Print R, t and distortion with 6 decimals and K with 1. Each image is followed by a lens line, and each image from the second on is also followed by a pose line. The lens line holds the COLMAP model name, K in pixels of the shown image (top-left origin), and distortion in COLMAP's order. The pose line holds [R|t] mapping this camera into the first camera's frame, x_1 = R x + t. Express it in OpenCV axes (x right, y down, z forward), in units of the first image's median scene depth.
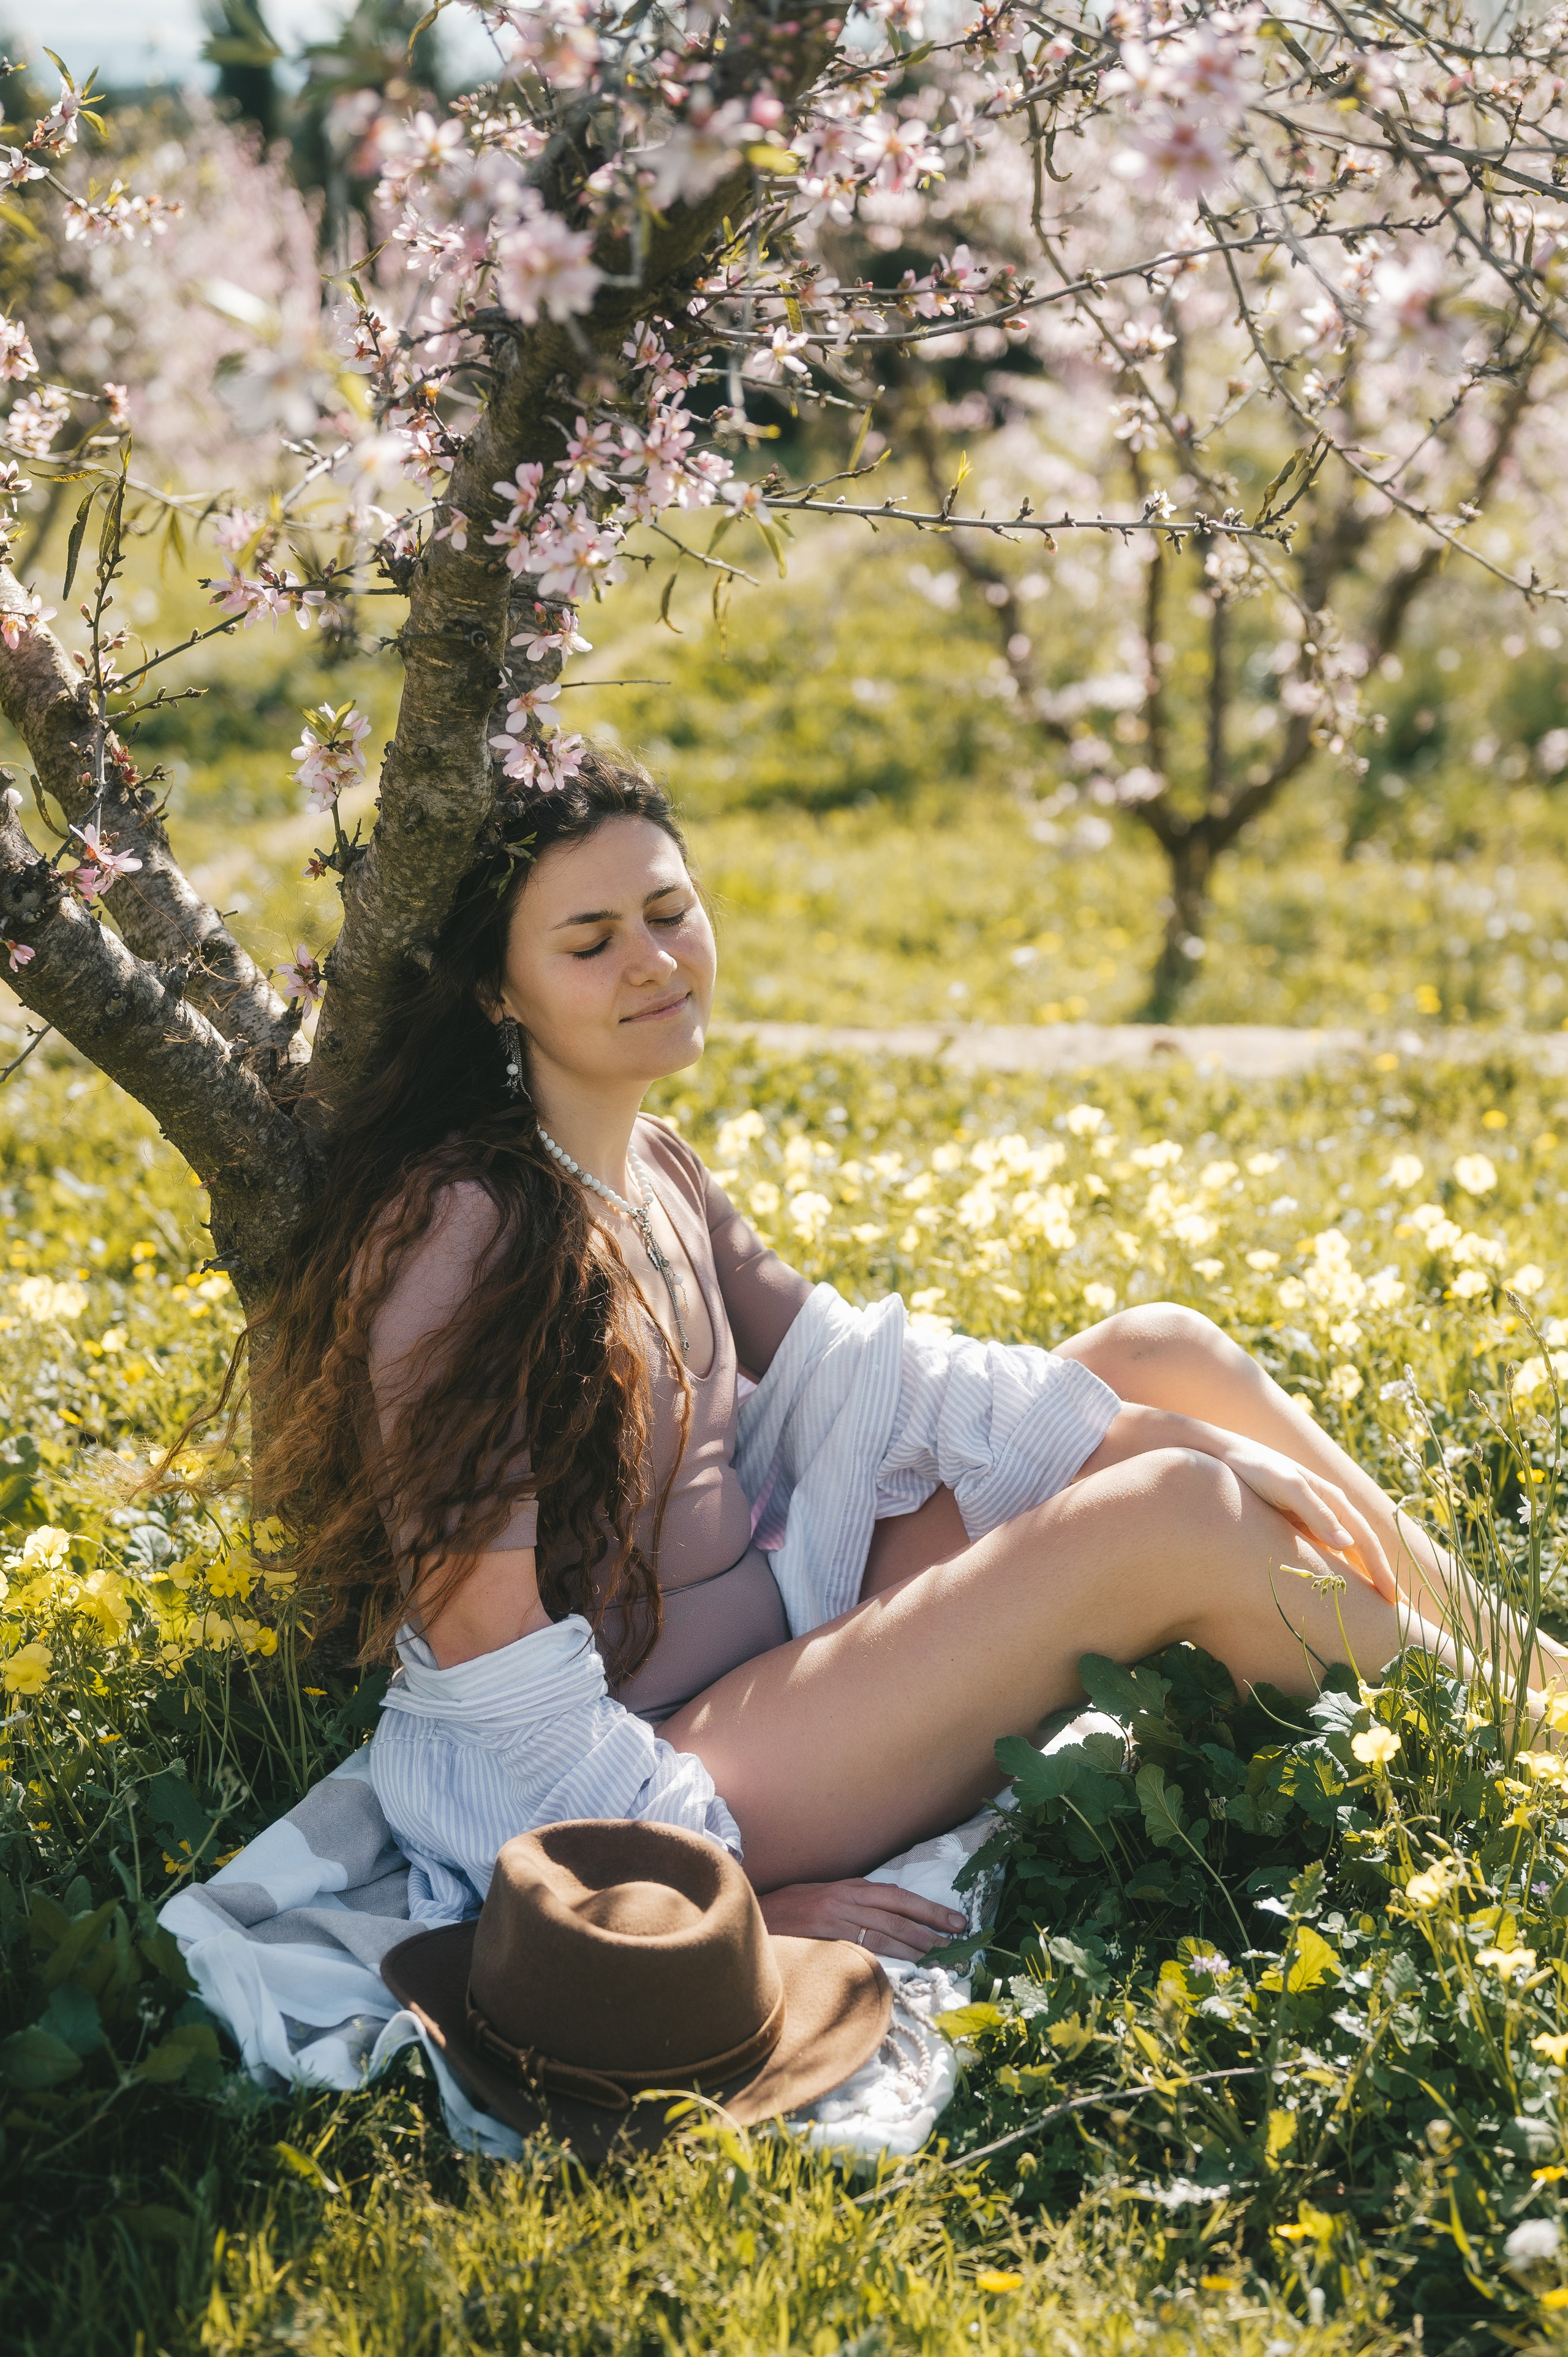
lens RADIAL K [[3390.8, 0, 784.0], [0, 3390.8, 1178.5], [0, 0, 1]] dist [-0.026073, -0.025366]
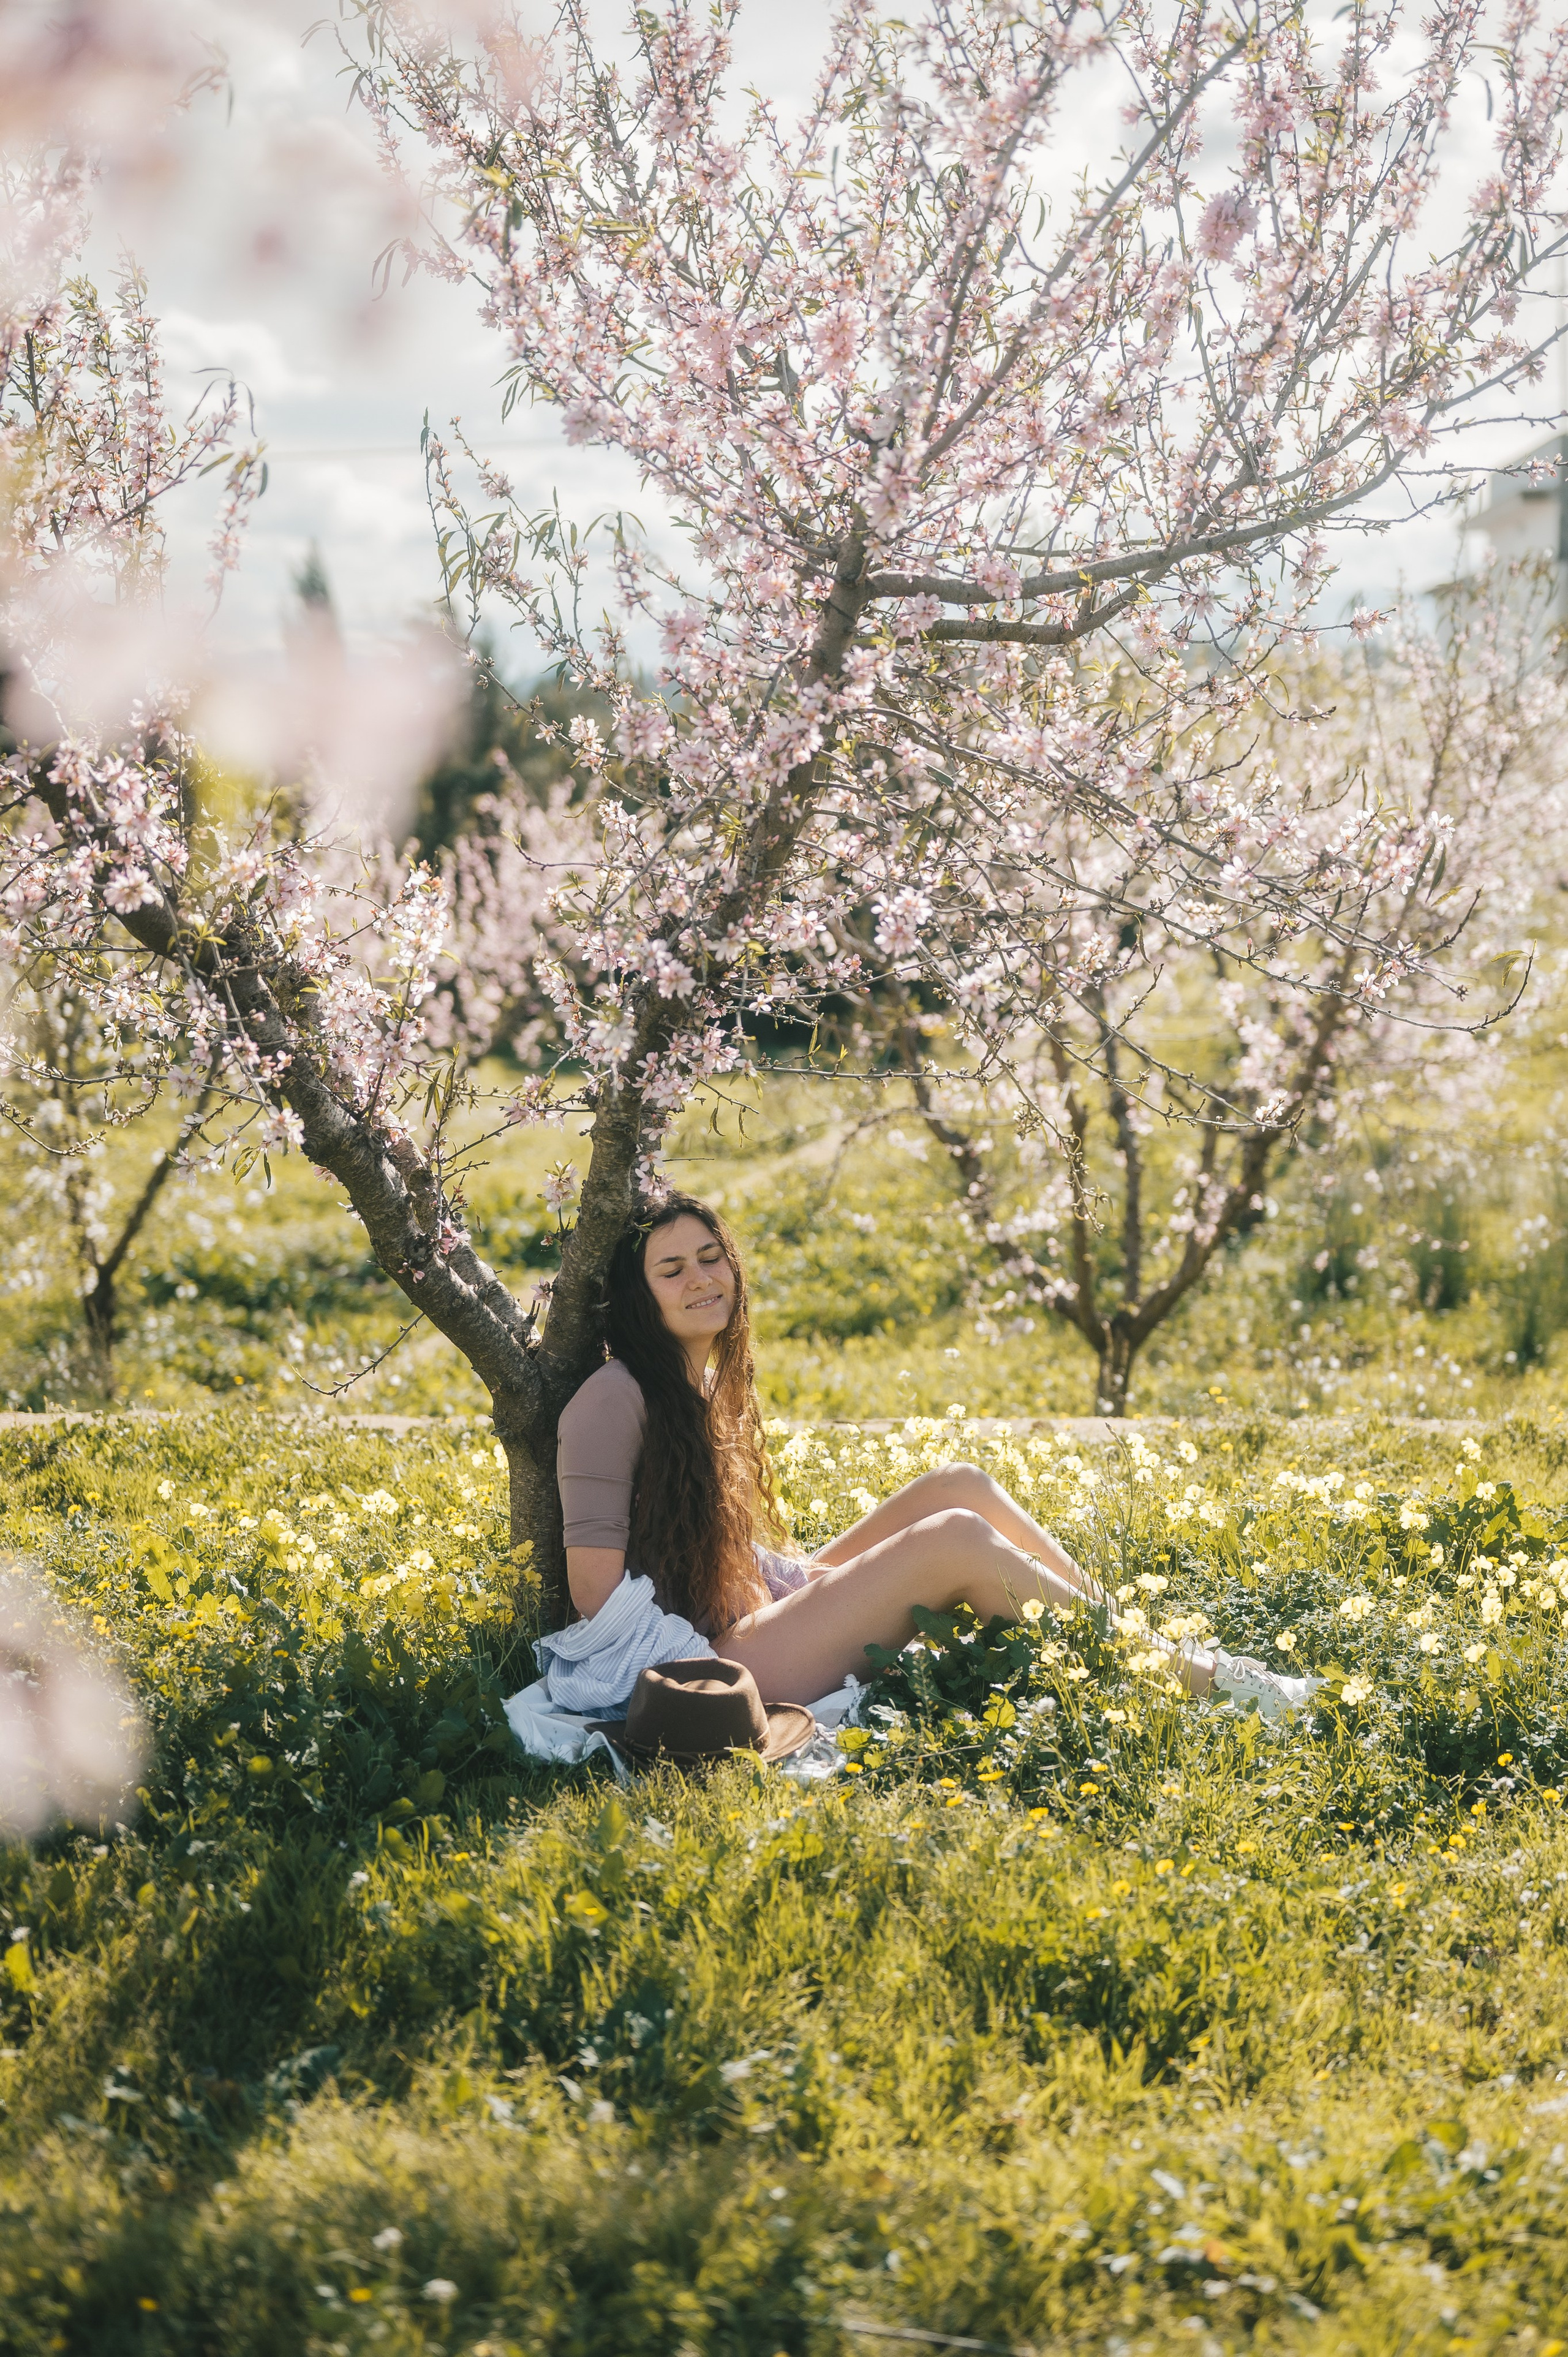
lens RADIAL K [[3390.4, 0, 784.0], [0, 3390.4, 1178.5], [0, 0, 1]] dist [-0.026073, -0.025366]
pose [[0.999851, -0.009706, -0.014266, 0.044179], [0.007063, 0.984567, -0.174866, 0.261187], [0.015743, 0.174739, 0.984489, -1.182249]]
